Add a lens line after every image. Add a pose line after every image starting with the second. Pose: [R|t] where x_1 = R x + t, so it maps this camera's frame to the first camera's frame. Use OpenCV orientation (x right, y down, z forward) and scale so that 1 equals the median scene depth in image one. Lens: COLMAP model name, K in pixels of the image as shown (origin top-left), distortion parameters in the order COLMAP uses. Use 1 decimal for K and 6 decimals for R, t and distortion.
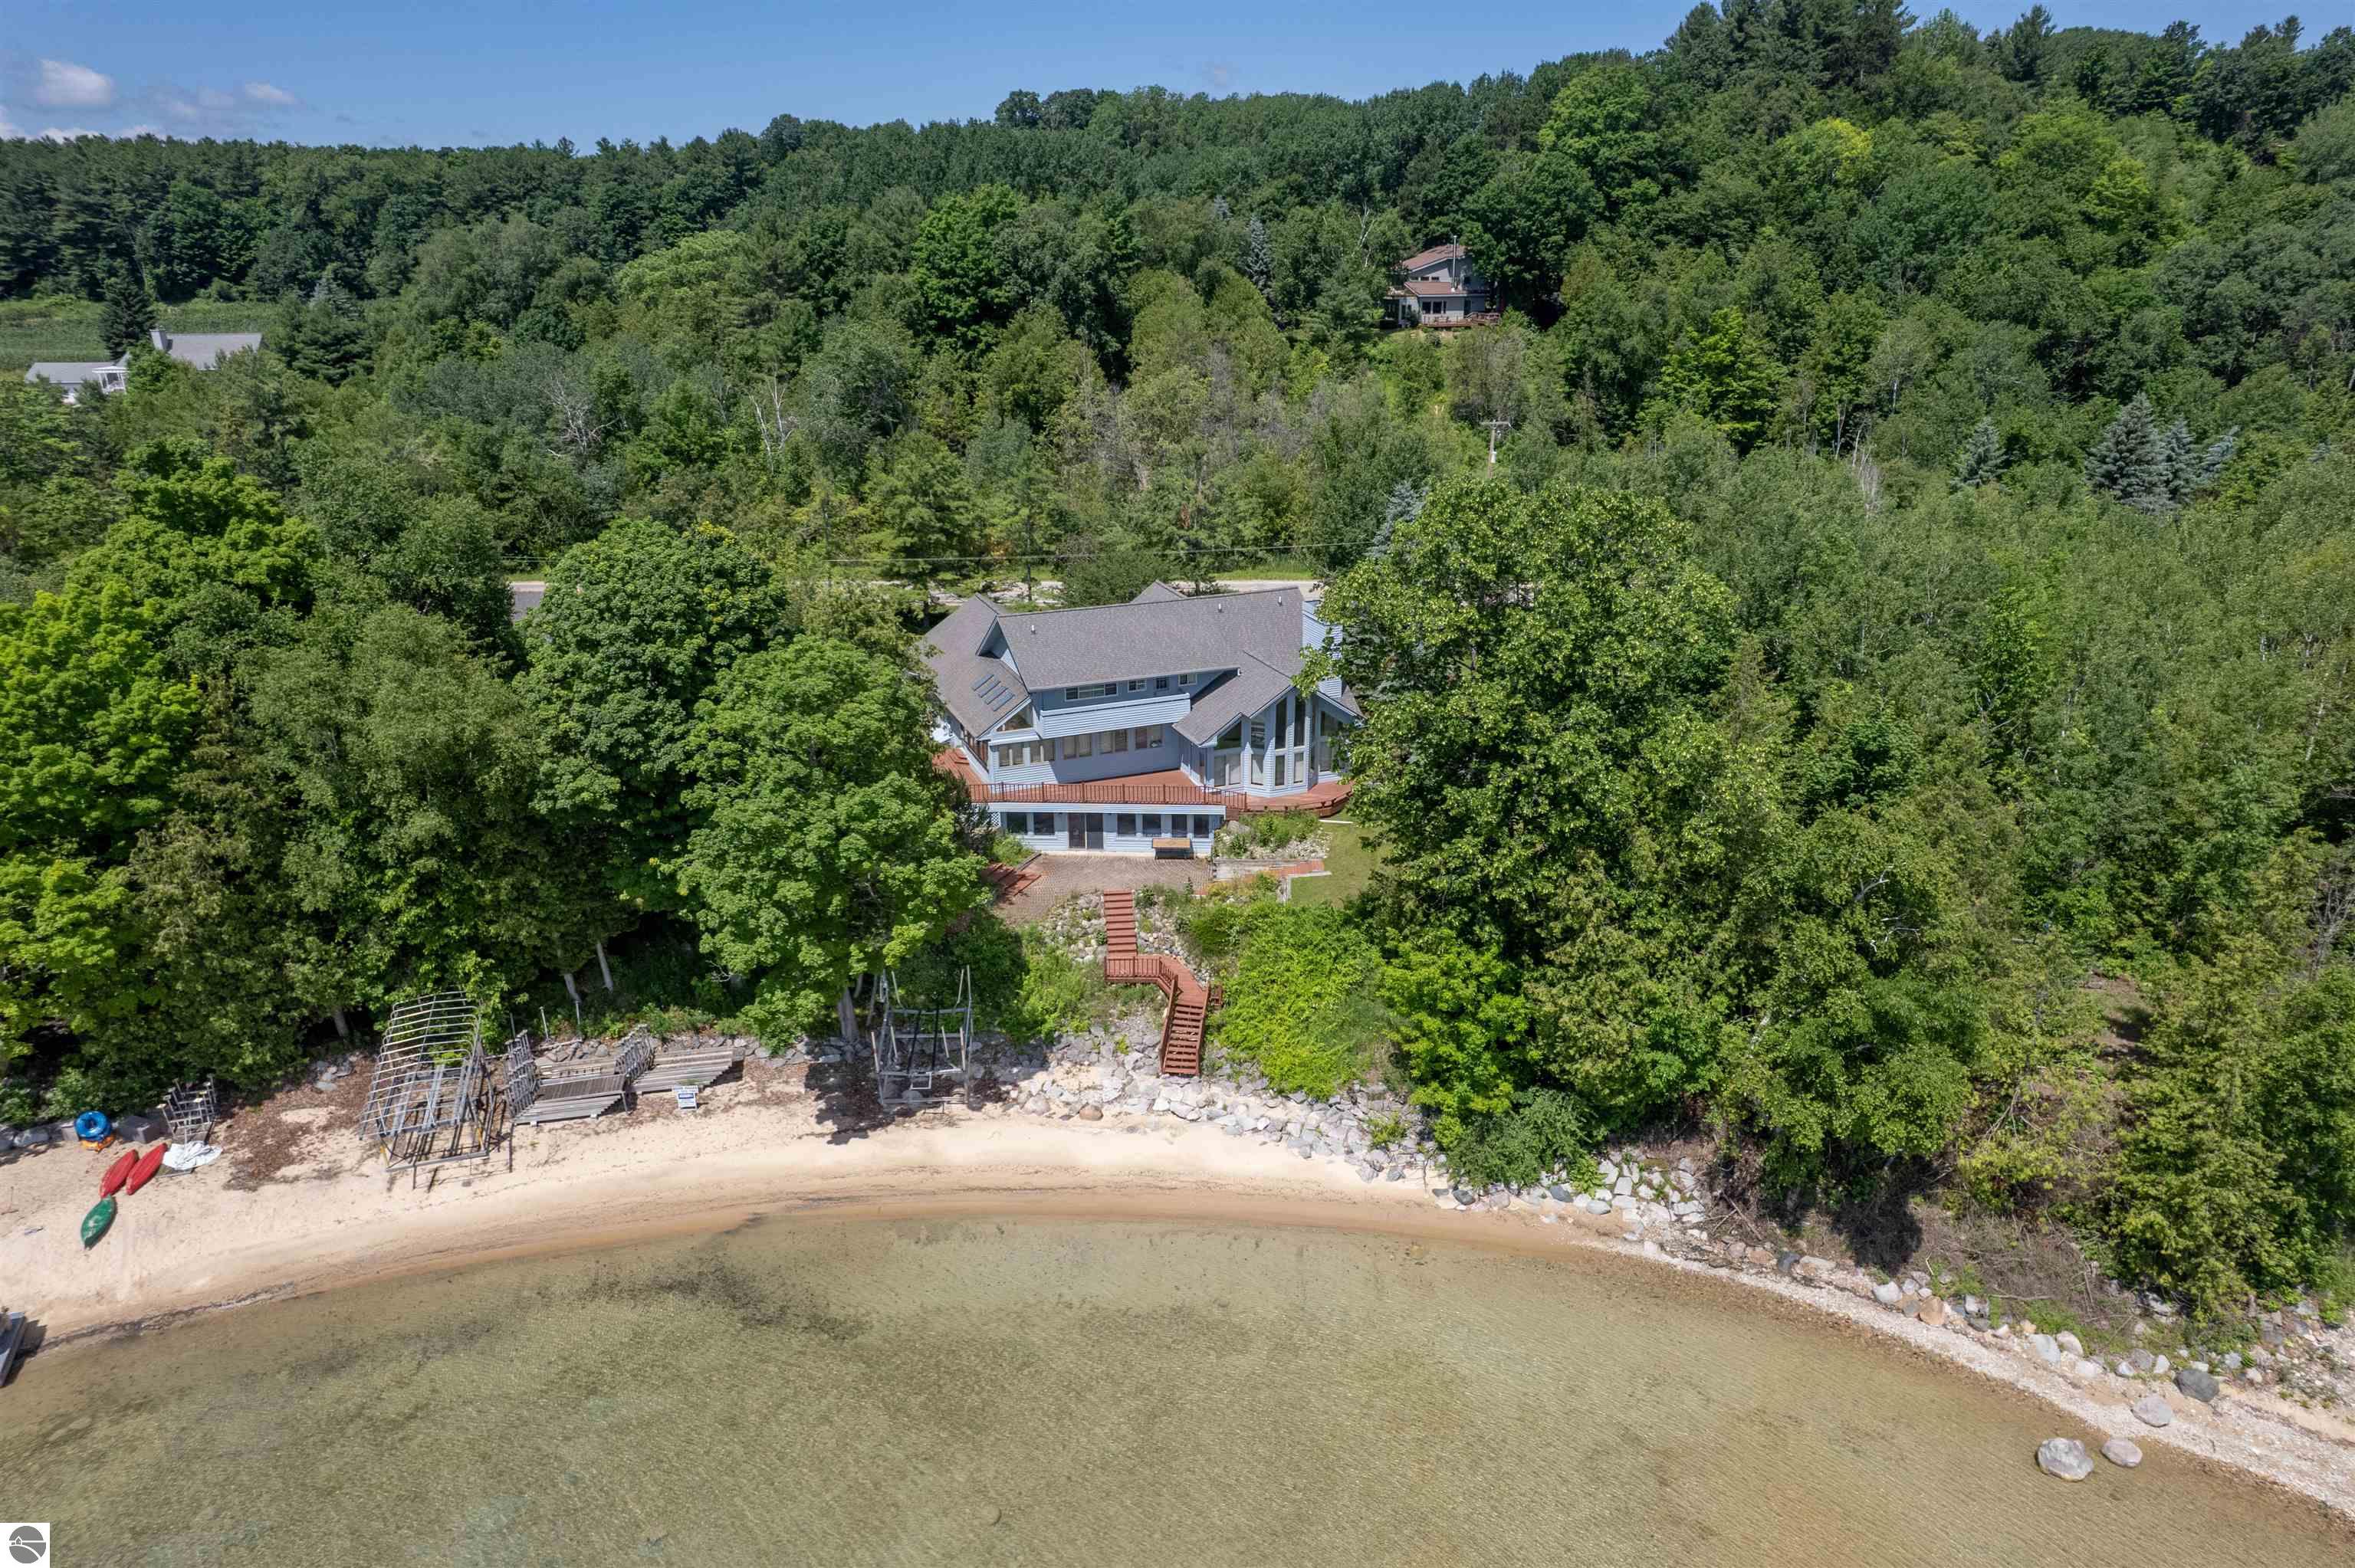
lens RADIAL K [[1514.0, 0, 1196.8], [0, 1514.0, 777.4], [0, 0, 1]] dist [-0.076454, 0.073412]
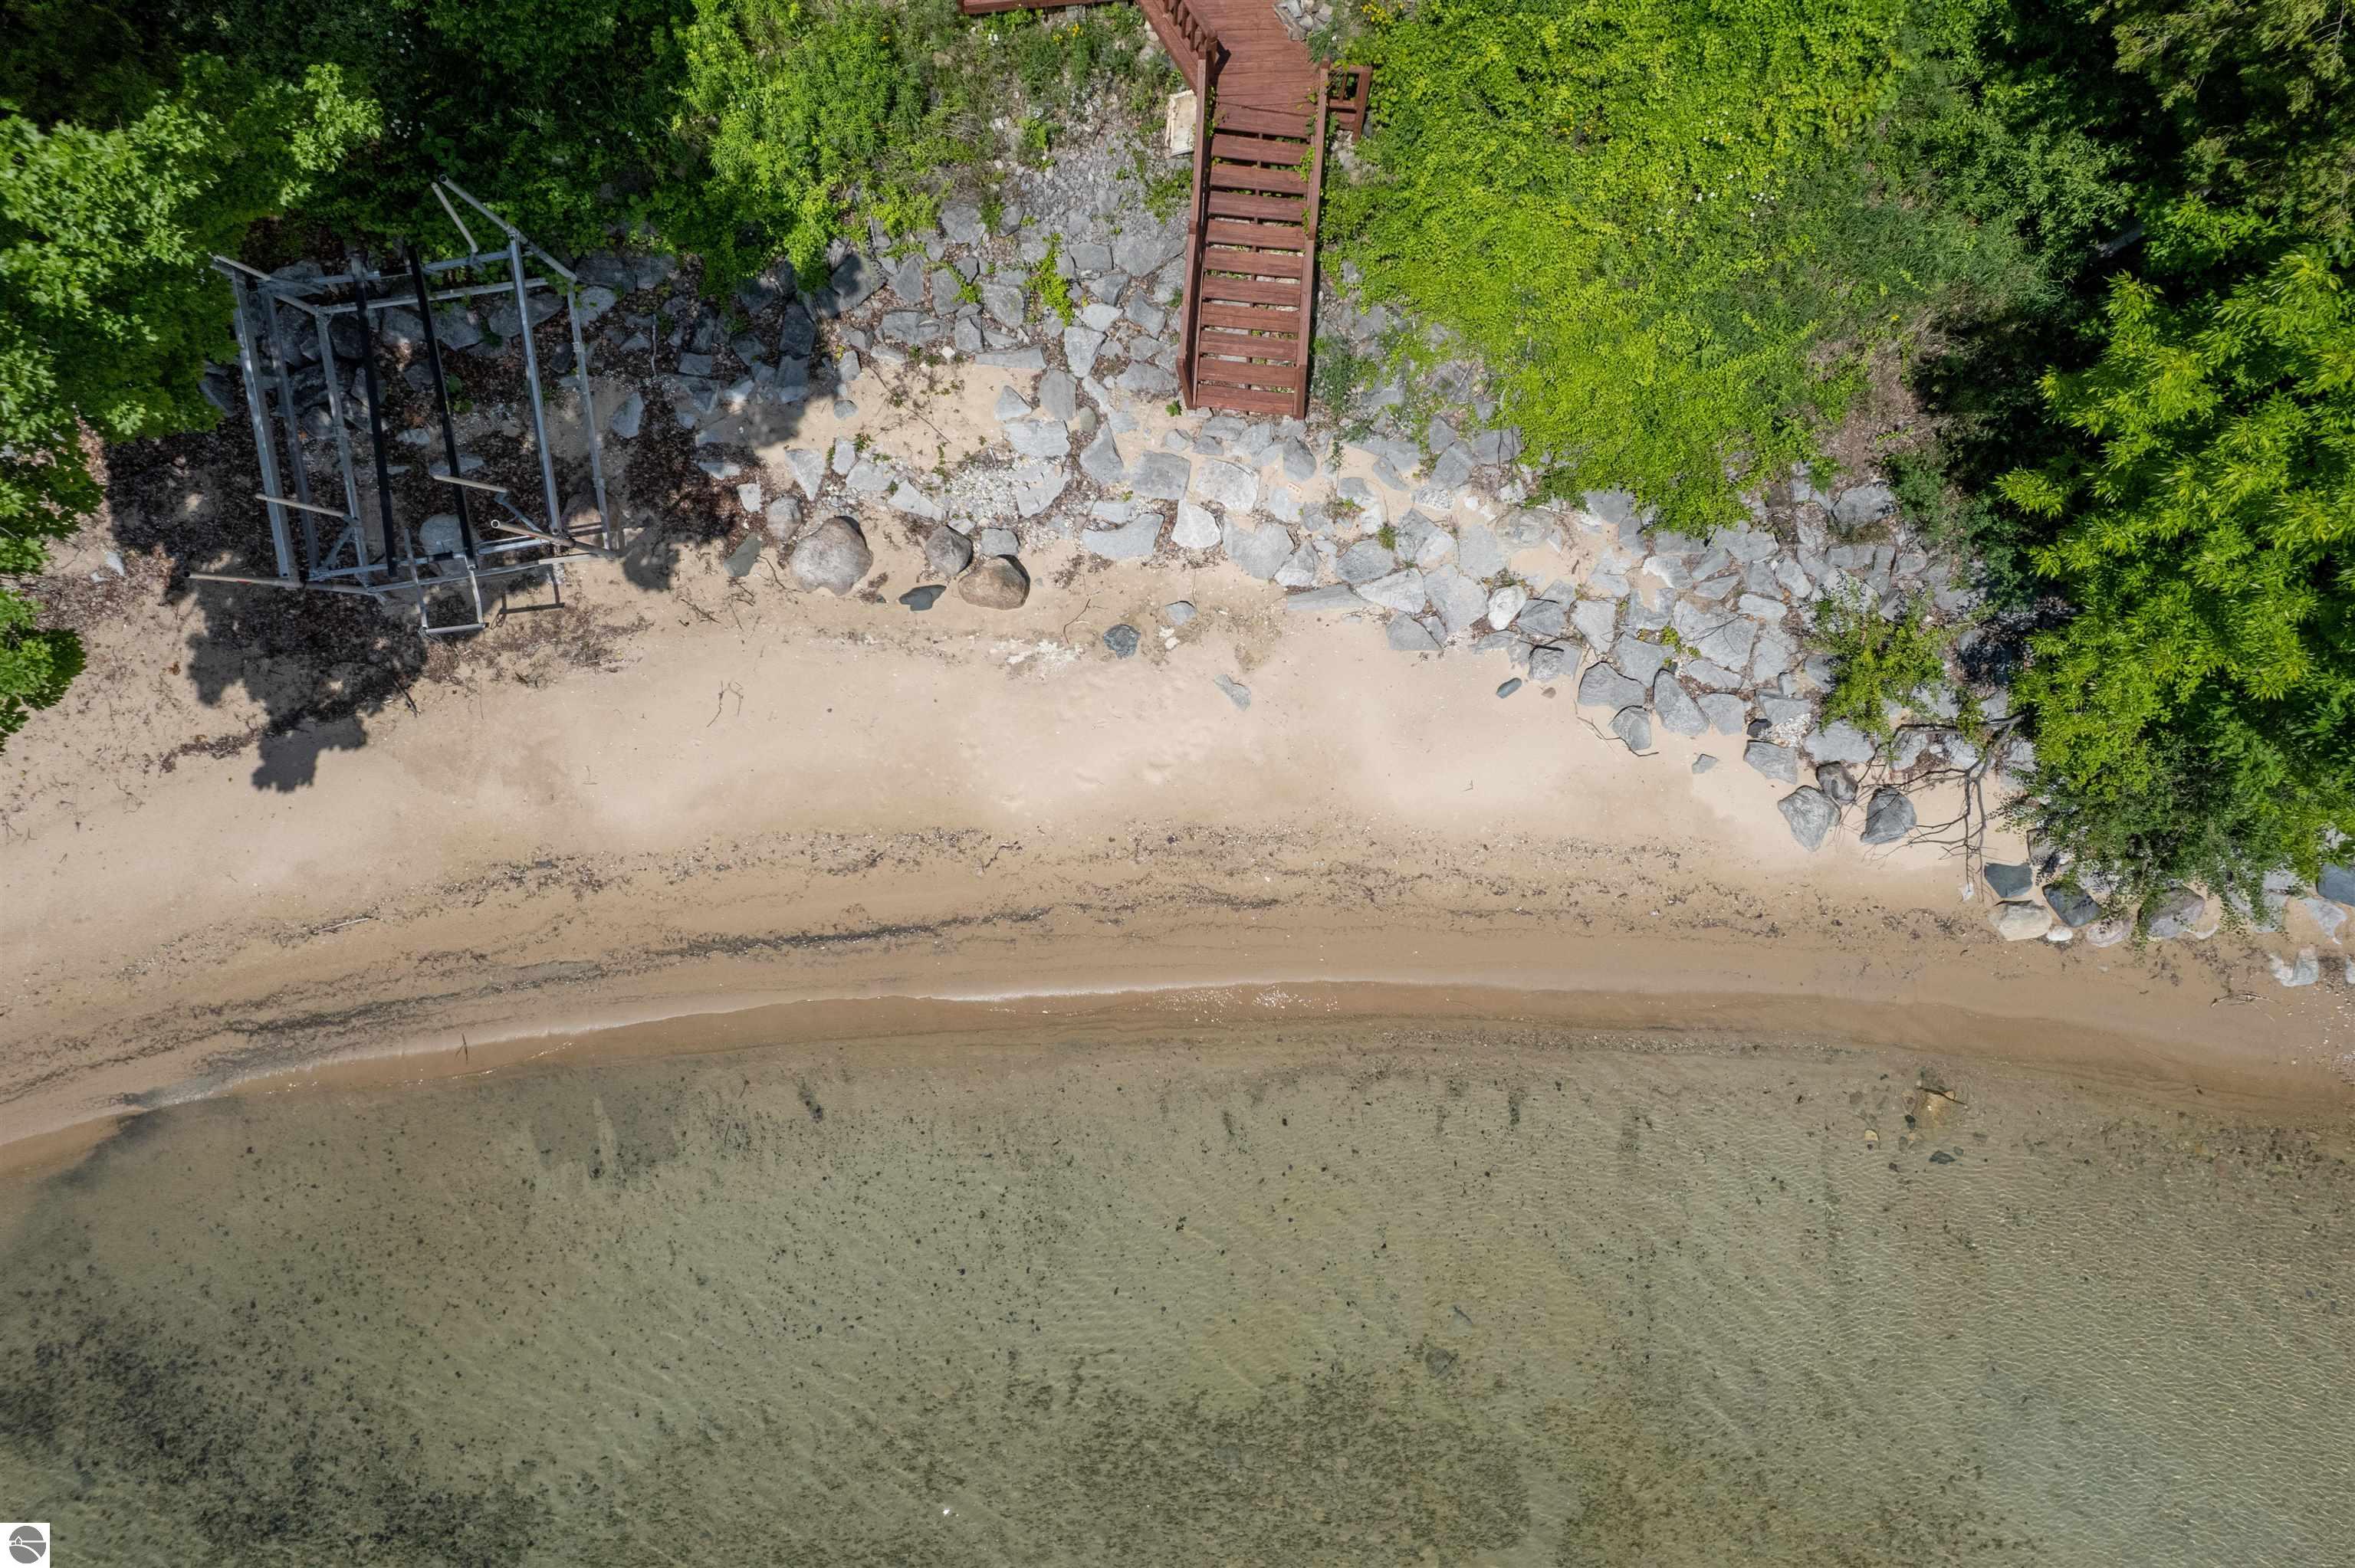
lens RADIAL K [[1502.9, 0, 1195.0], [0, 1502.9, 794.3], [0, 0, 1]] dist [-0.076021, 0.071763]
pose [[0.997127, -0.075037, 0.010379, -0.032756], [0.027811, 0.490069, 0.871240, -0.045419], [-0.070461, -0.868448, 0.490748, 0.807405]]
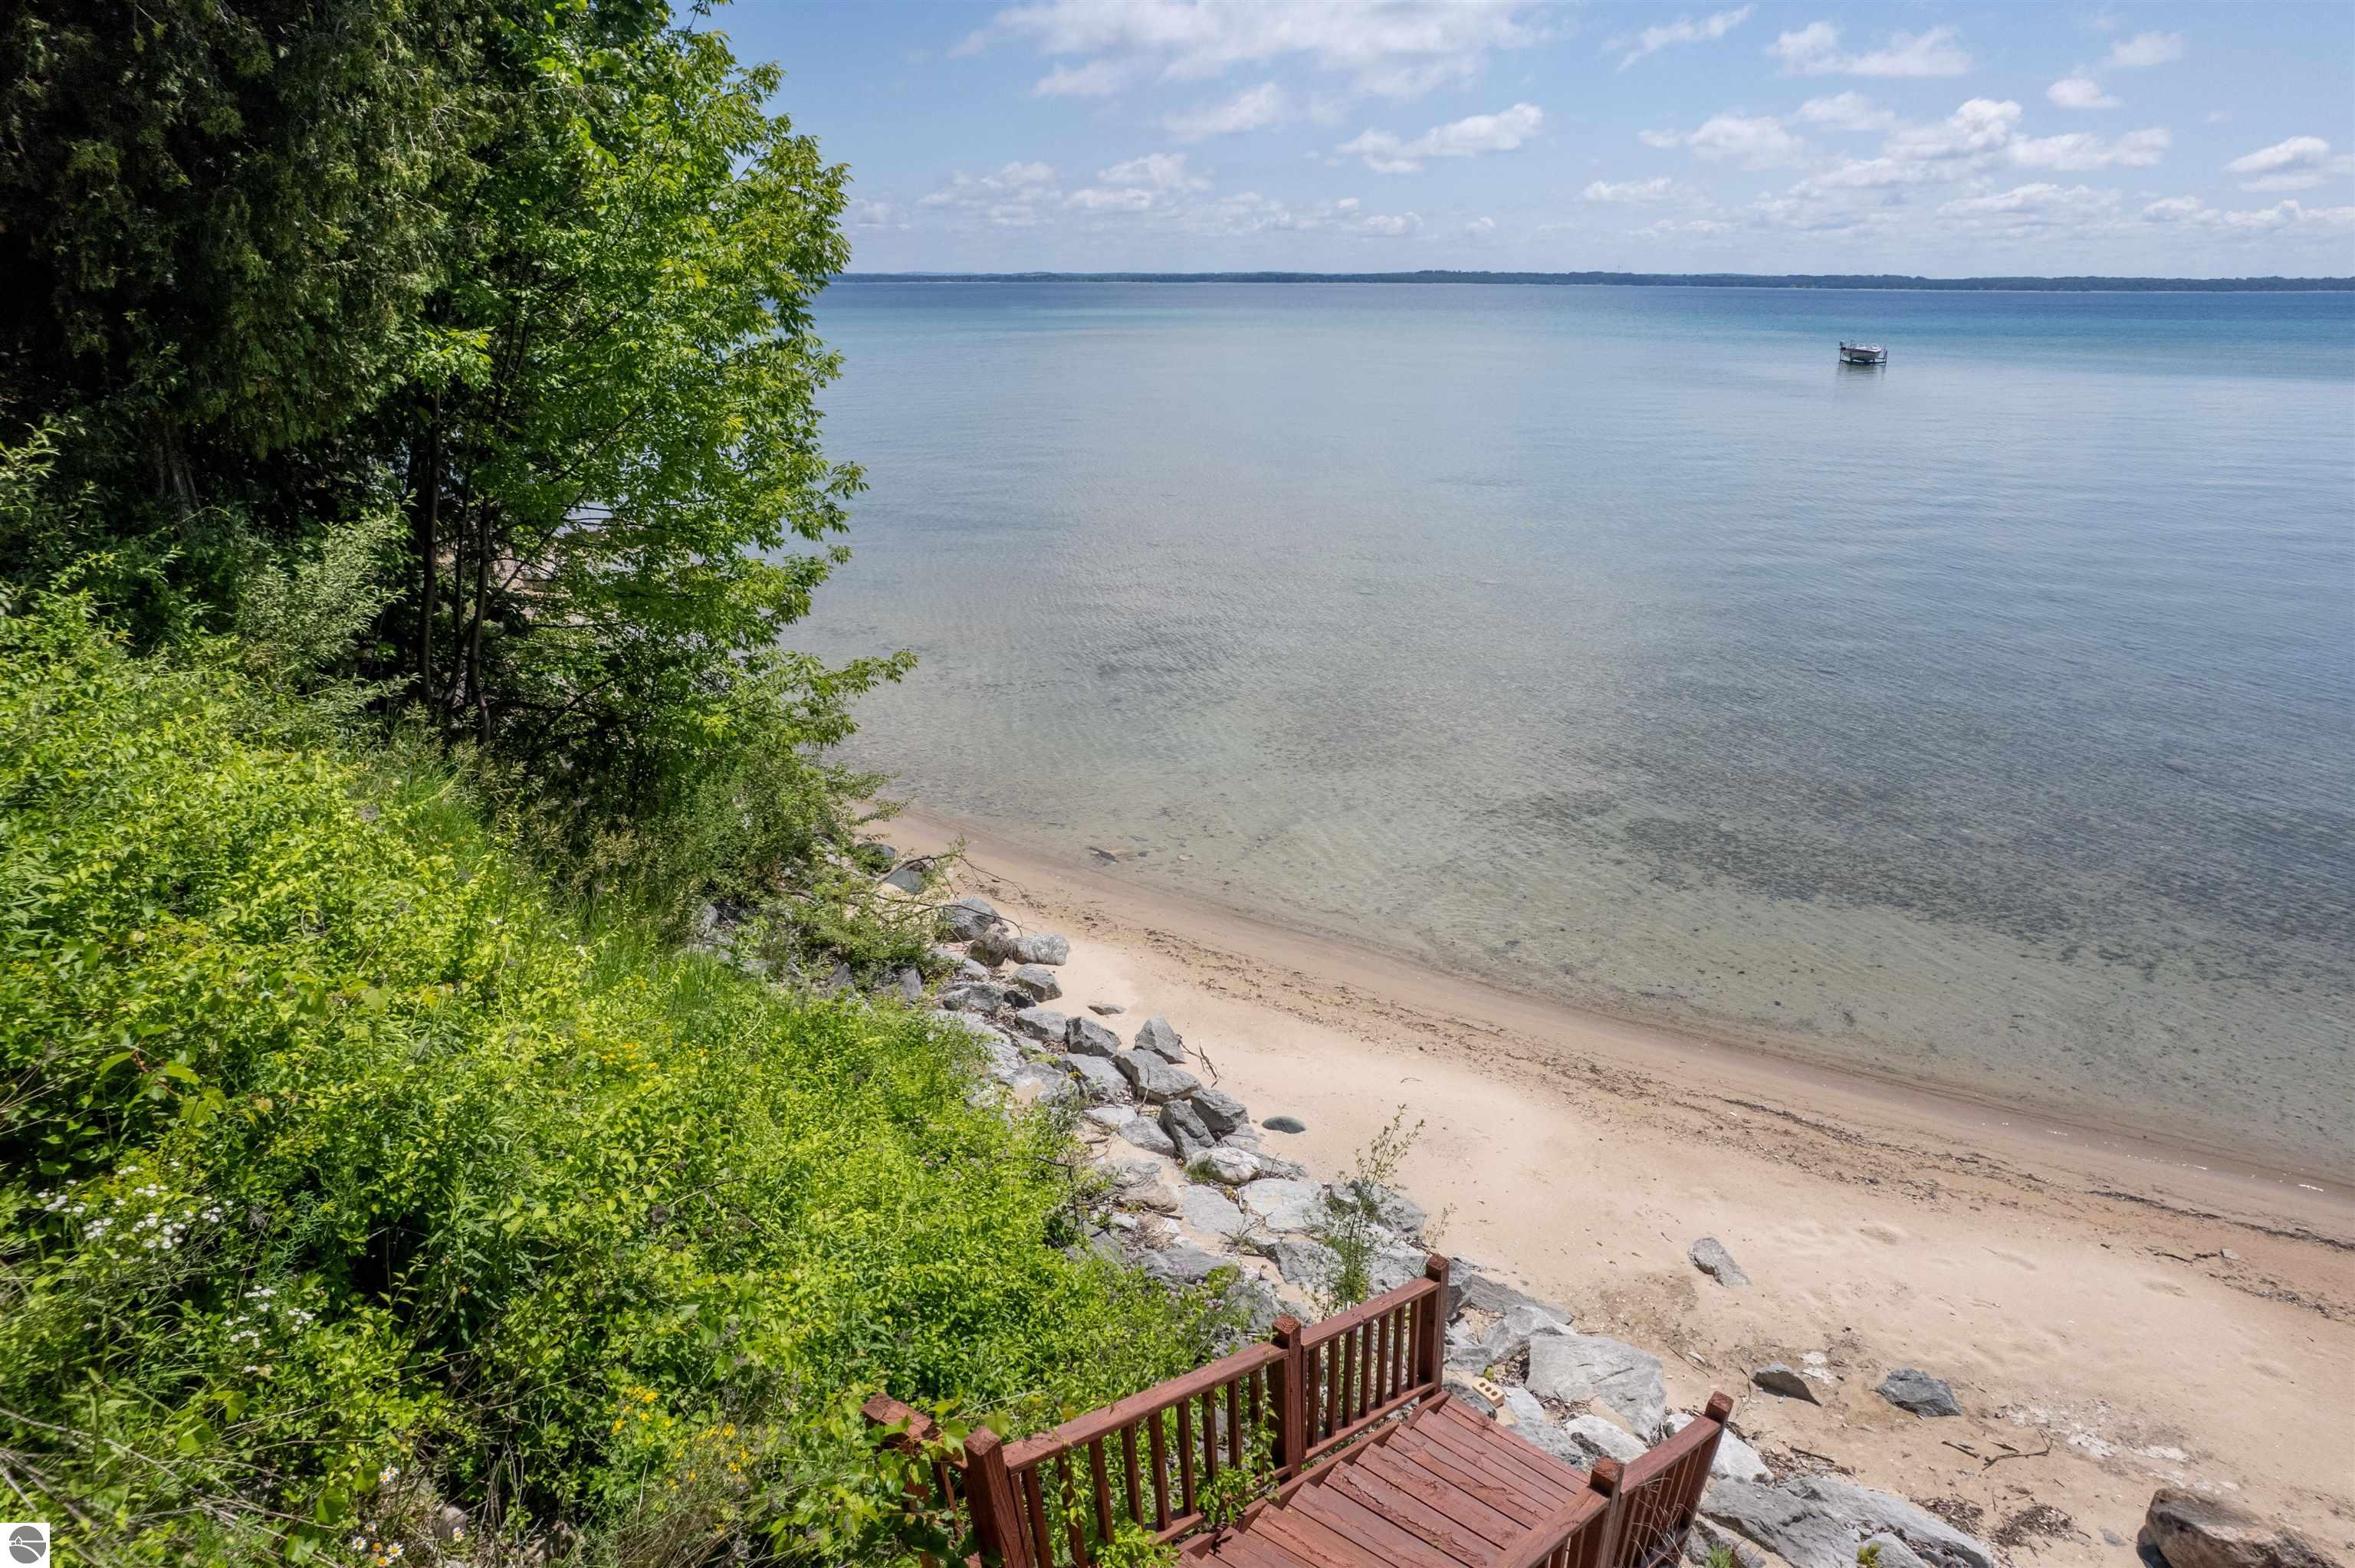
lens RADIAL K [[1514.0, 0, 1196.8], [0, 1514.0, 777.4], [0, 0, 1]] dist [-0.076454, 0.073412]
pose [[-0.889616, -0.142240, 0.433994, -0.033615], [0.158896, 0.794502, 0.586105, 0.068696], [-0.428177, 0.590368, -0.684200, 1.115719]]
